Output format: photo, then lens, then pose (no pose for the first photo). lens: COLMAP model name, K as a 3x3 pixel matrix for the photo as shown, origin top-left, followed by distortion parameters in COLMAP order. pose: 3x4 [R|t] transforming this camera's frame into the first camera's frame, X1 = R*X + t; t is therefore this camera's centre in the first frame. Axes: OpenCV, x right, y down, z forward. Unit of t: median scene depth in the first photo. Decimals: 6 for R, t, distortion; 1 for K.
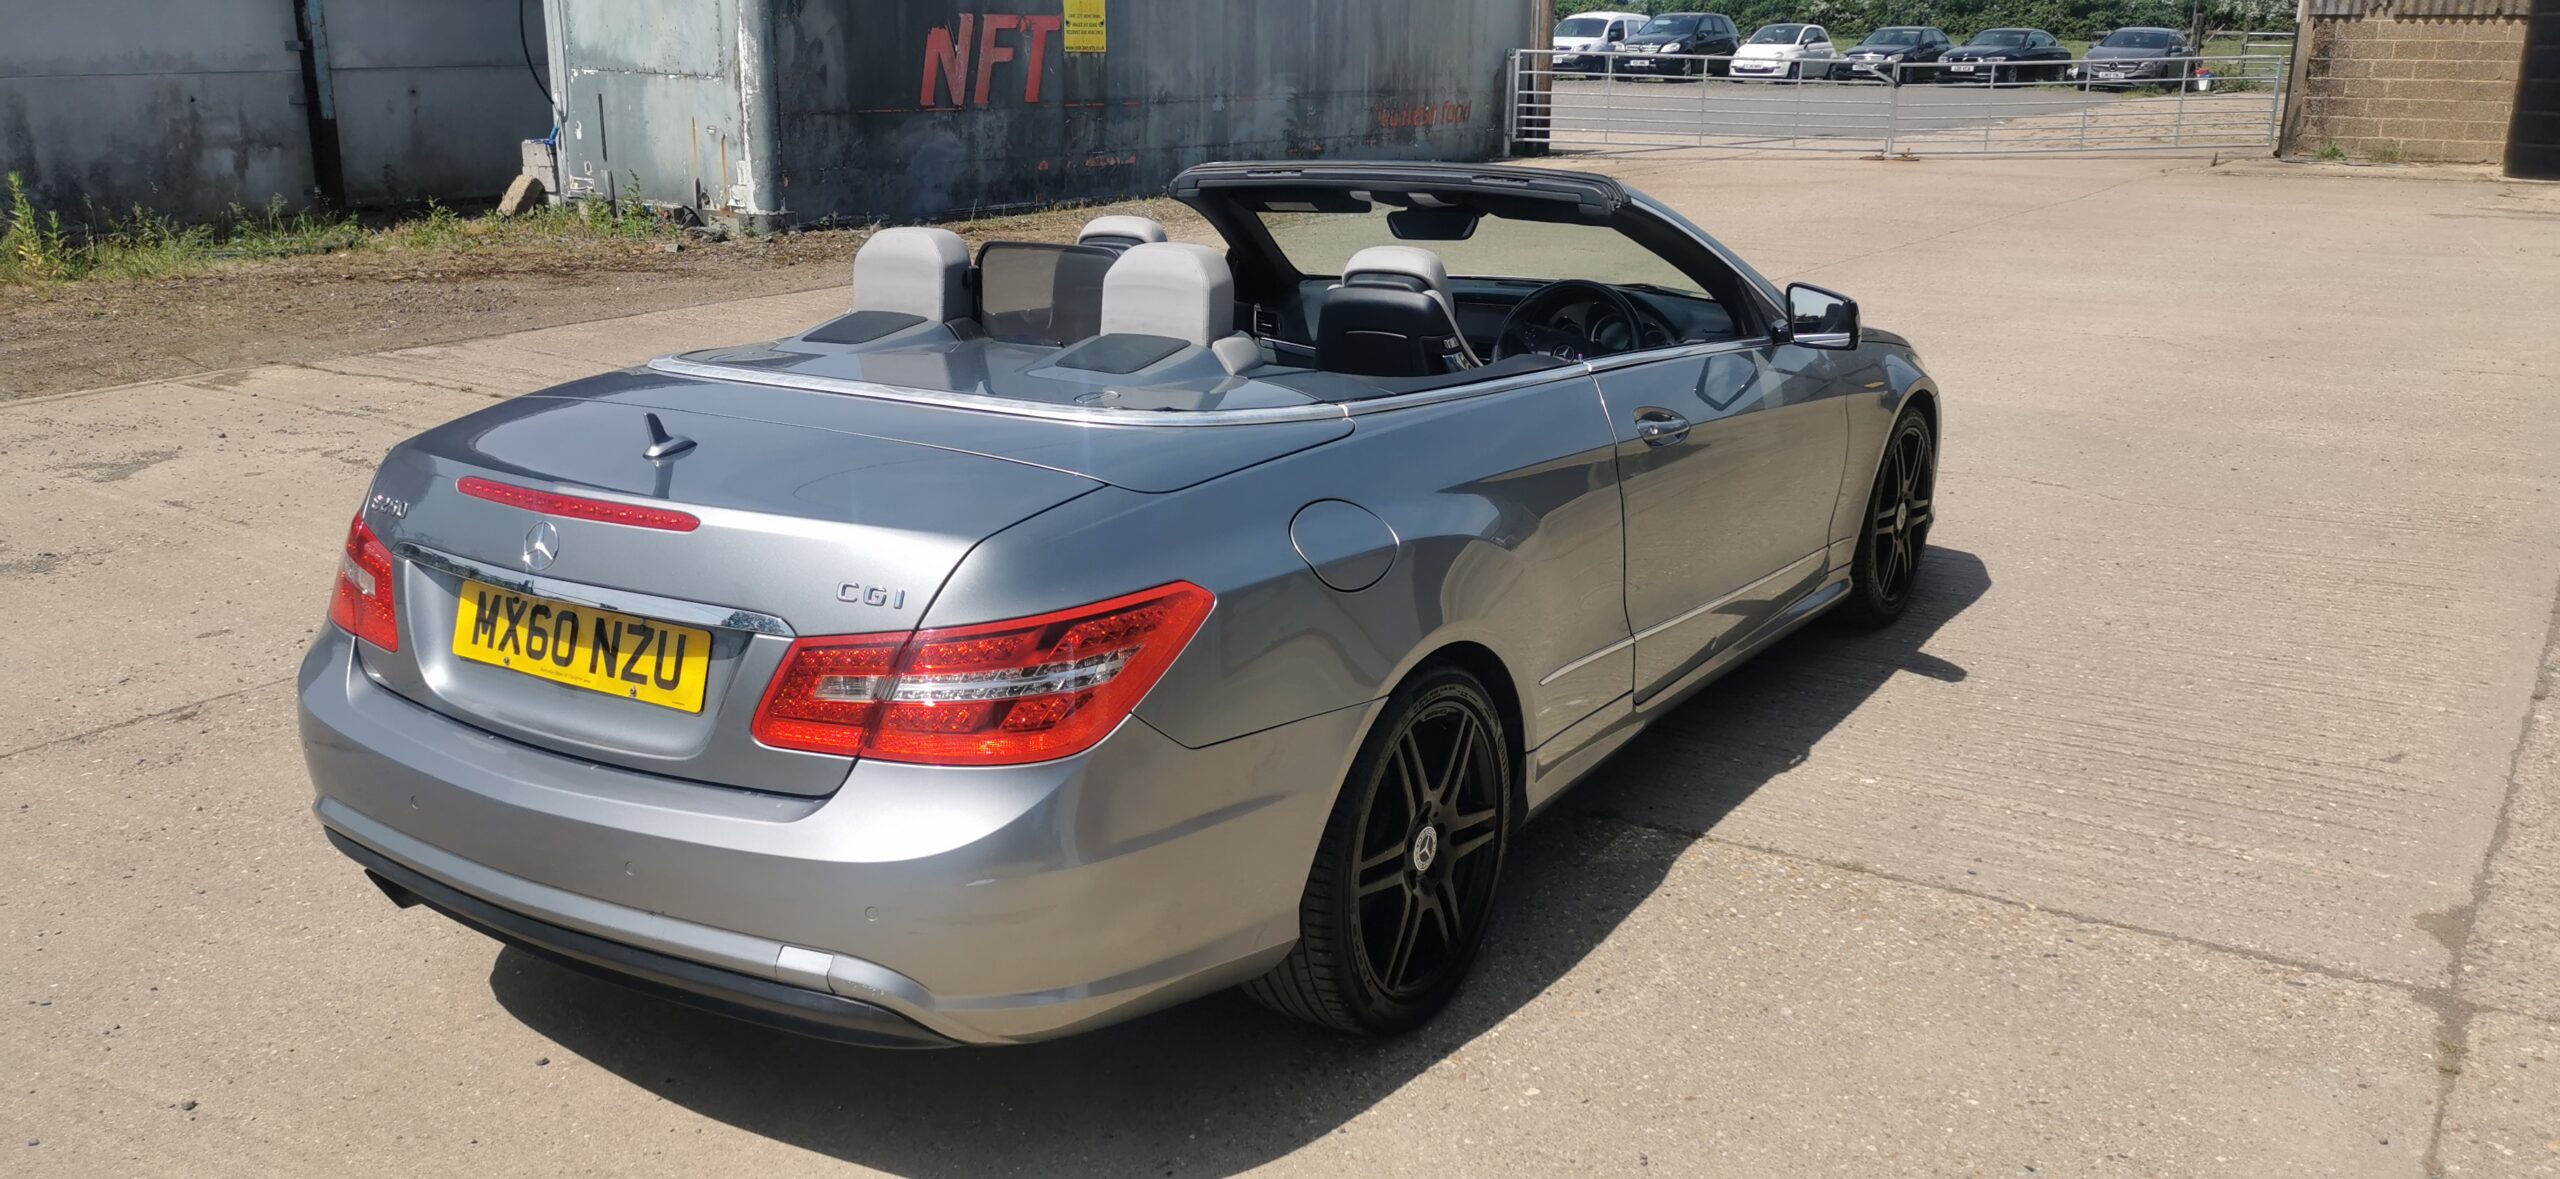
lens RADIAL K [[1974.3, 0, 1280.0], [0, 1974.3, 589.5], [0, 0, 1]] dist [0.073232, -0.086762]
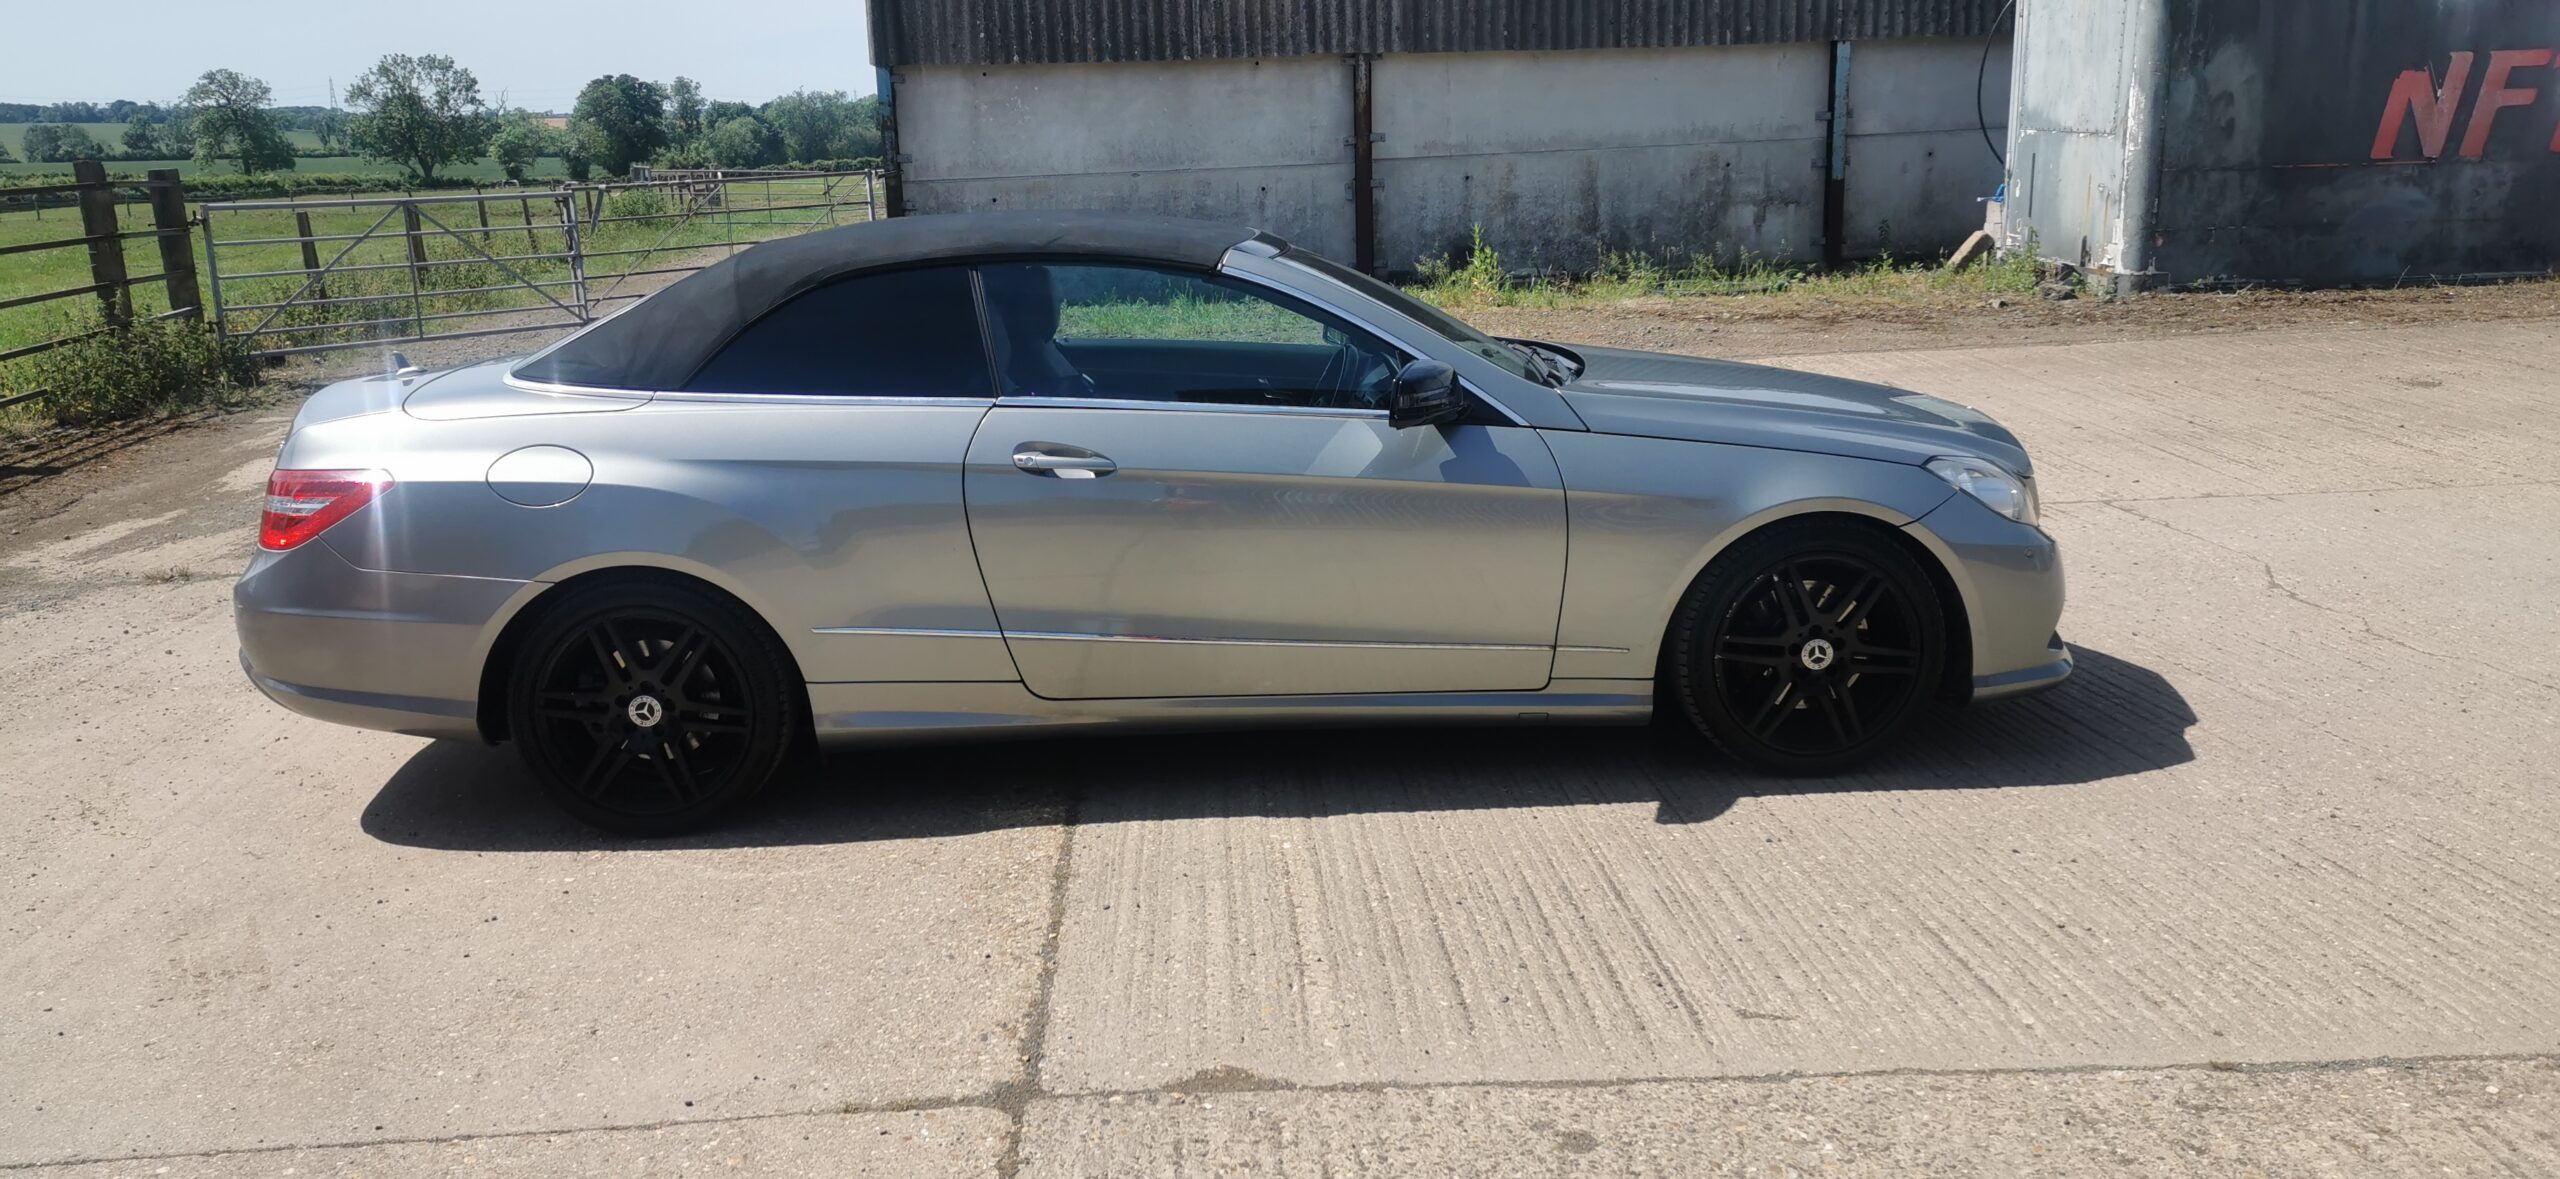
lens RADIAL K [[1978.9, 0, 1272.5], [0, 1978.9, 601.8], [0, 0, 1]] dist [0.059405, -0.068844]
pose [[0.570351, 0.170965, -0.803412, 0.853898], [-0.185682, 0.979616, 0.076643, -0.080876], [0.800139, 0.105466, 0.590470, 0.297865]]
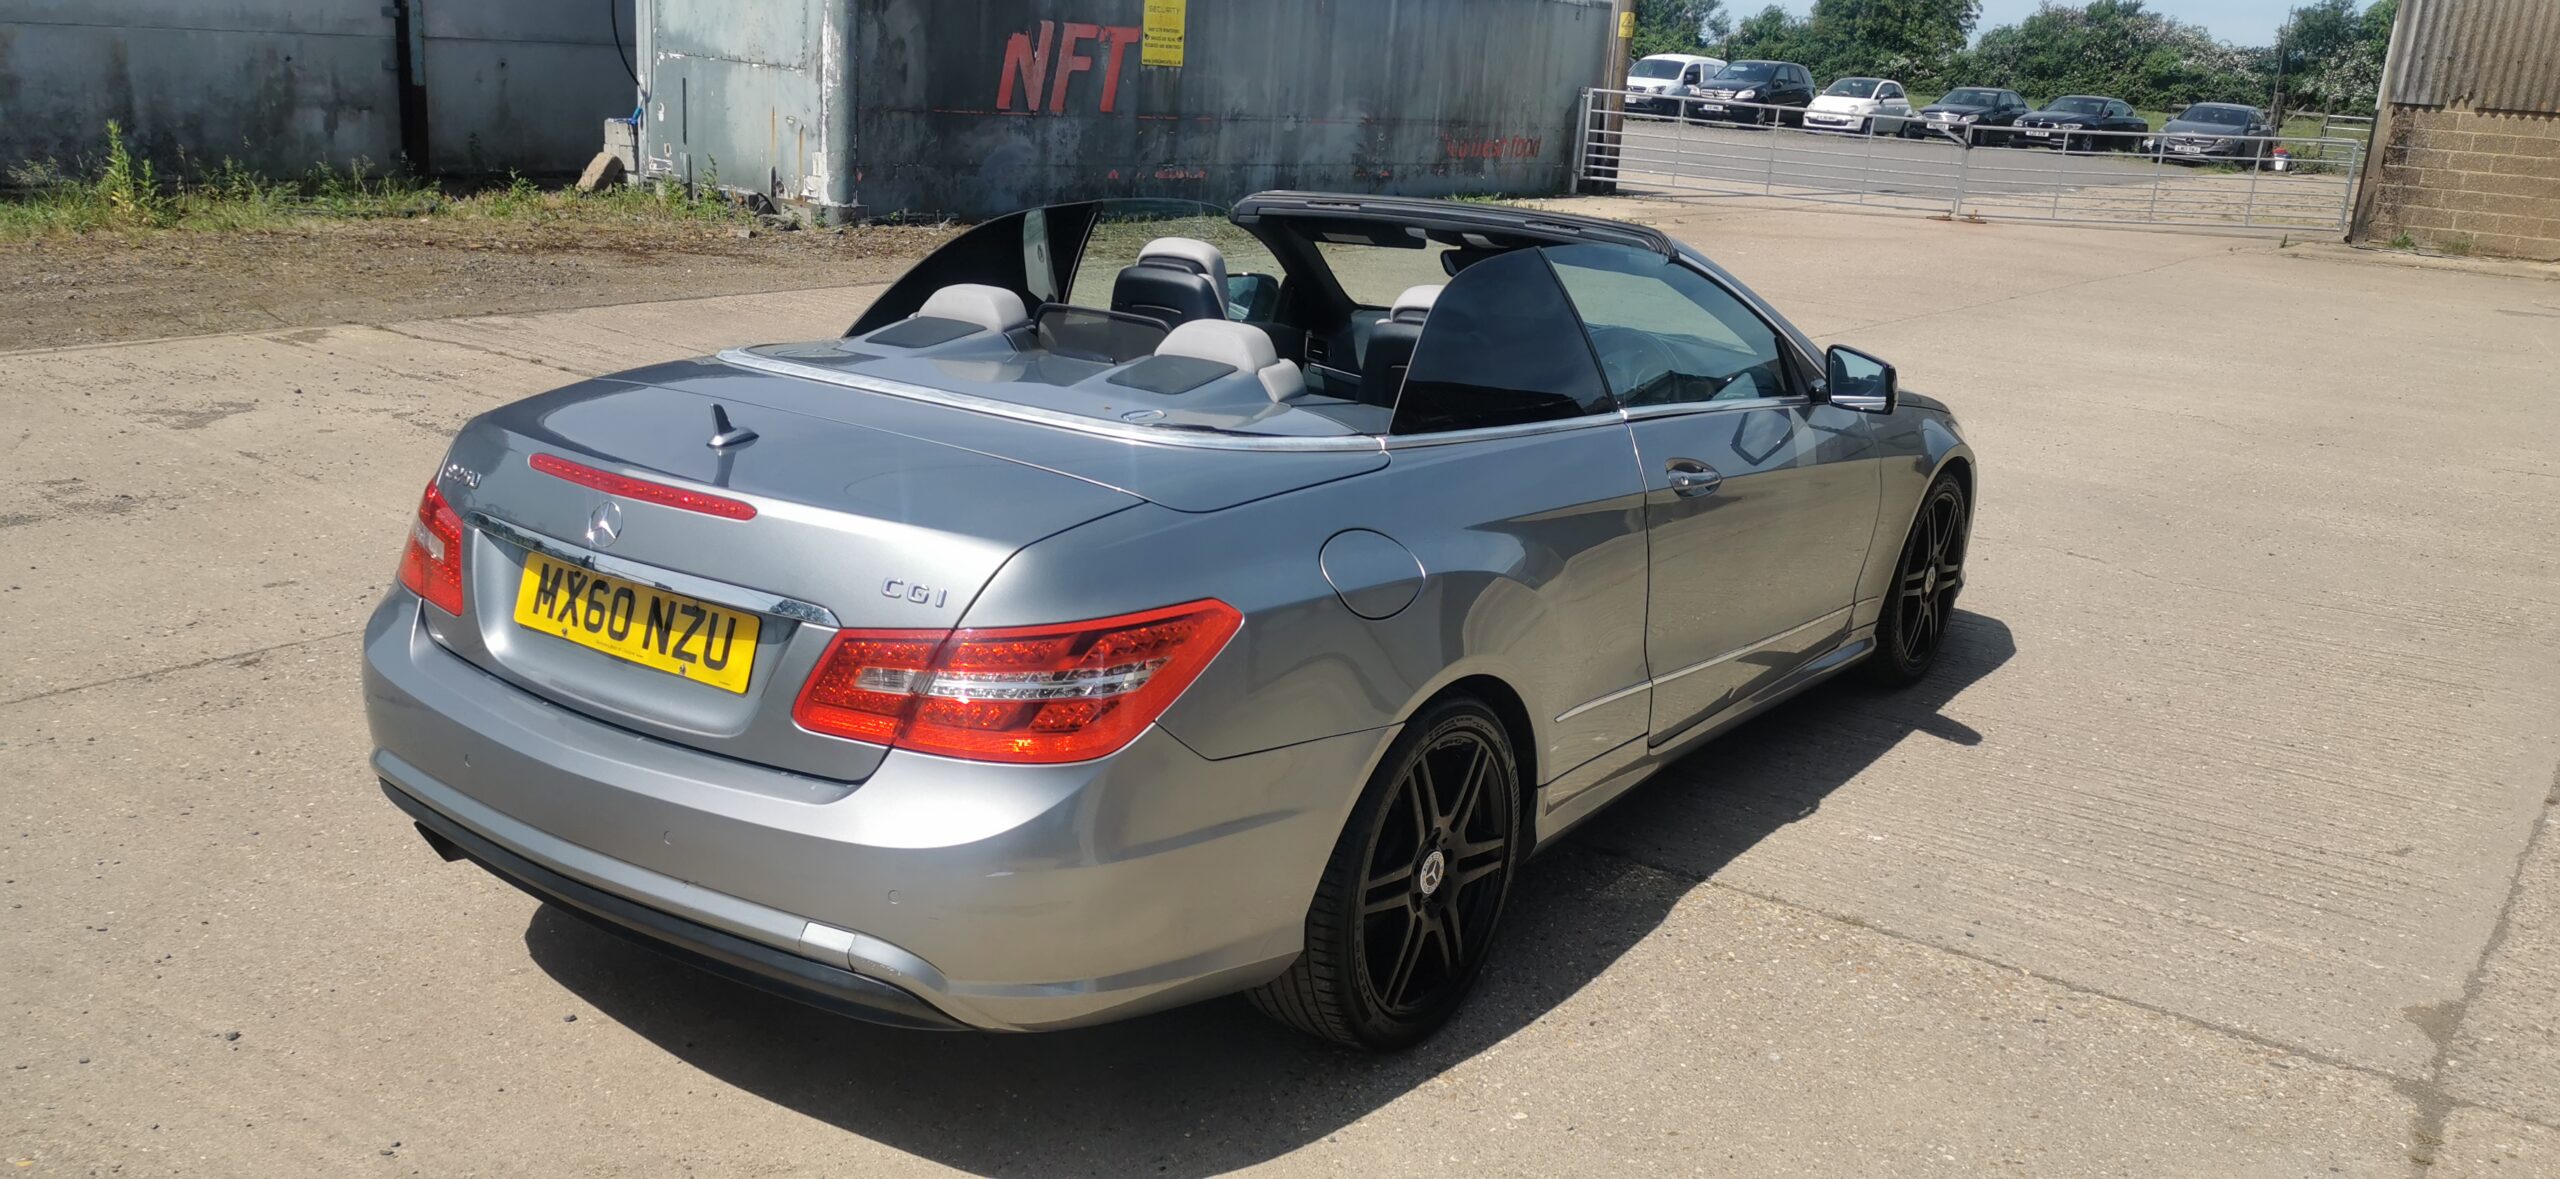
lens RADIAL K [[1974.3, 0, 1280.0], [0, 1974.3, 589.5], [0, 0, 1]] dist [0.073232, -0.086762]
pose [[0.997531, 0.066851, -0.021529, 0.004495], [-0.067028, 0.997722, -0.007621, -0.002022], [0.020971, 0.009045, 0.999739, -0.021984]]
